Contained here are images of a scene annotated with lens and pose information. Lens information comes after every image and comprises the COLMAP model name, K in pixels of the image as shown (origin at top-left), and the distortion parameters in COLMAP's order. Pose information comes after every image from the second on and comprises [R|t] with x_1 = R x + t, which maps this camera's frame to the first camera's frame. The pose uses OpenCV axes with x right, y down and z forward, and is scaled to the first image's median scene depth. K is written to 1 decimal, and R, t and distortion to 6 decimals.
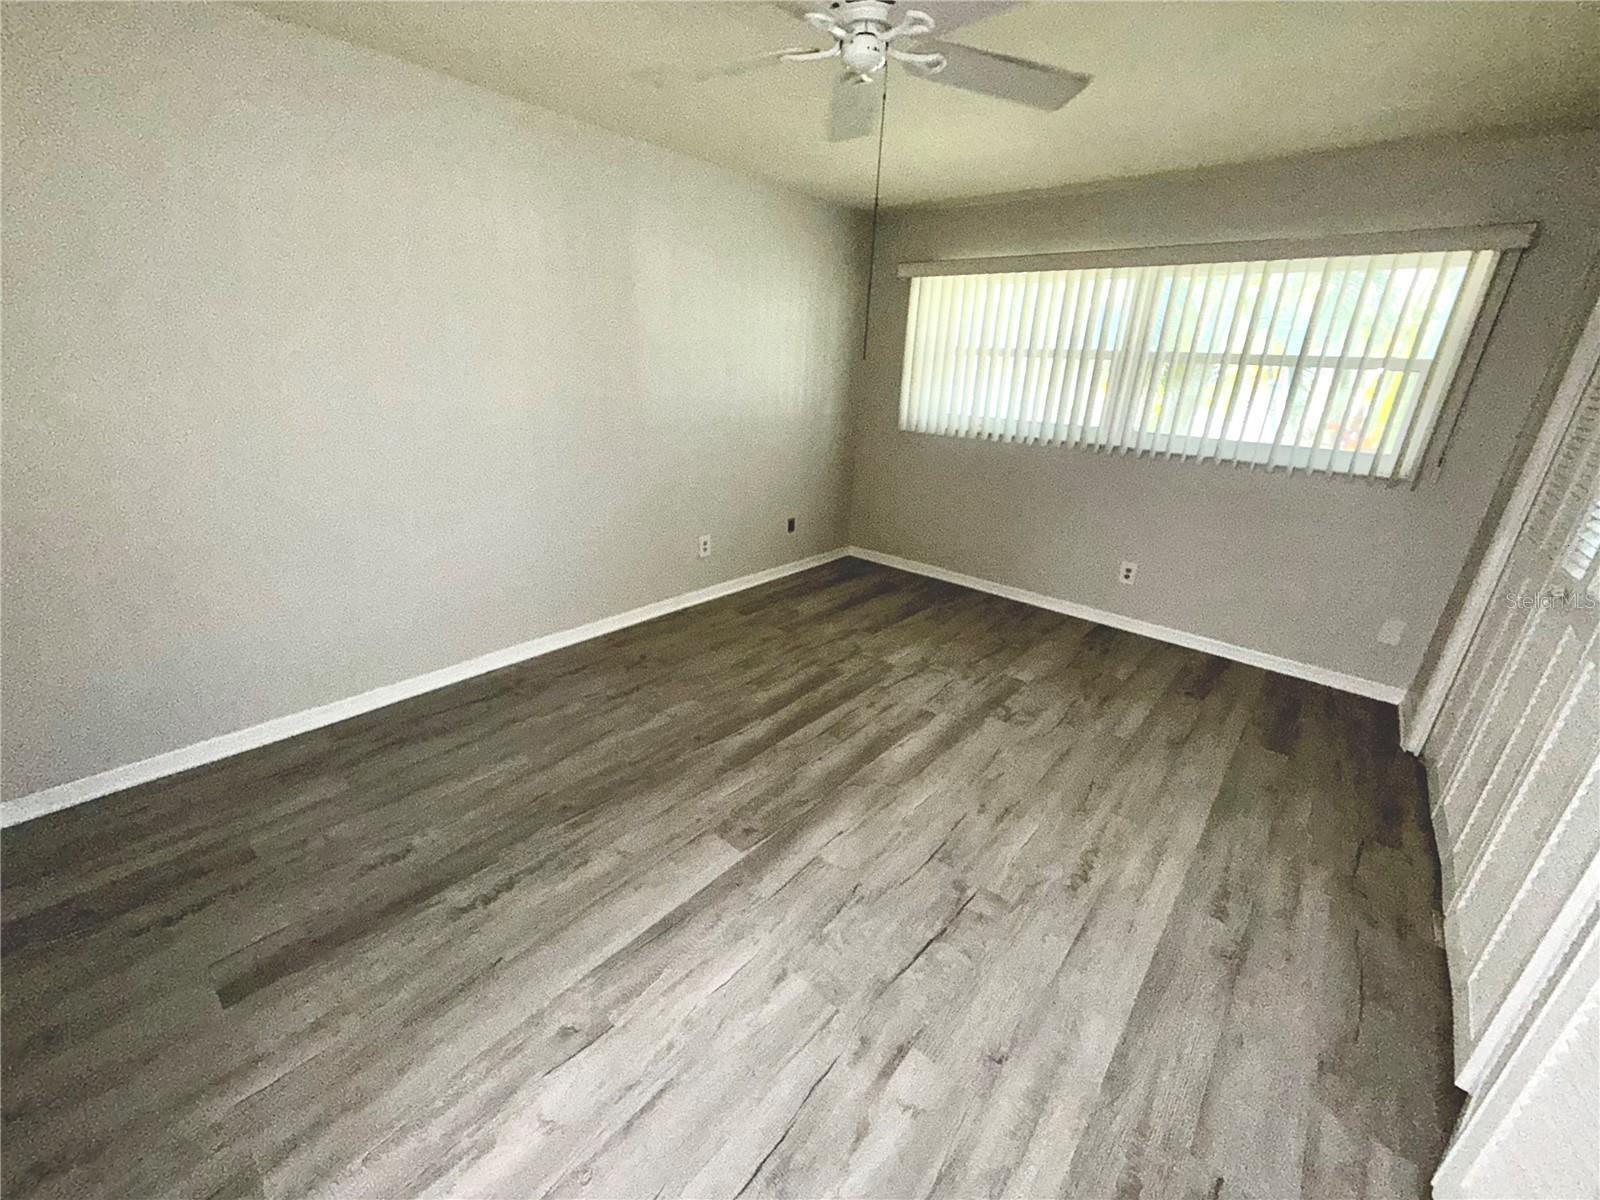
lens RADIAL K [[634.6, 0, 795.1], [0, 634.6, 600.7], [0, 0, 1]] dist [-0.000446, -0.000161]
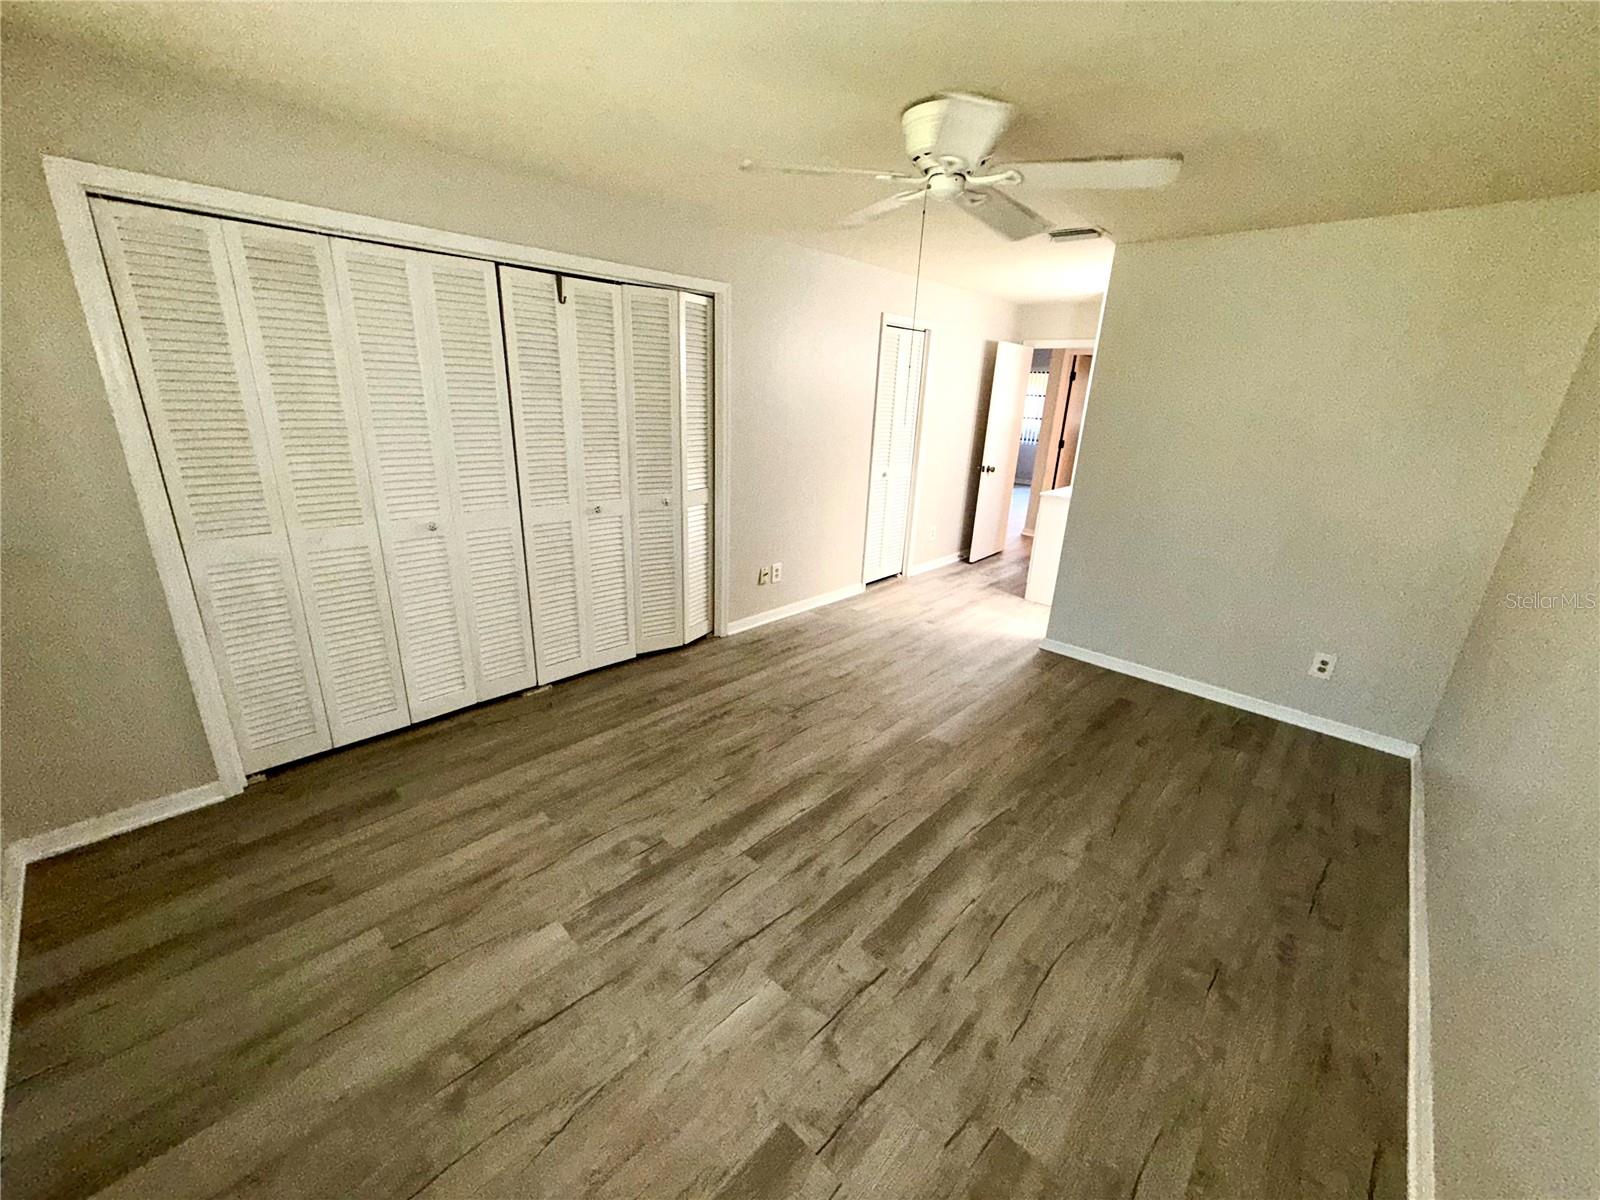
lens RADIAL K [[634.6, 0, 795.1], [0, 634.6, 600.7], [0, 0, 1]] dist [-0.000446, -0.000161]
pose [[-0.996181, -0.087215, 0.004172, 0.186403], [-0.064322, 0.765324, 0.640424, -0.584324], [-0.059047, 0.637709, -0.768010, 1.426706]]
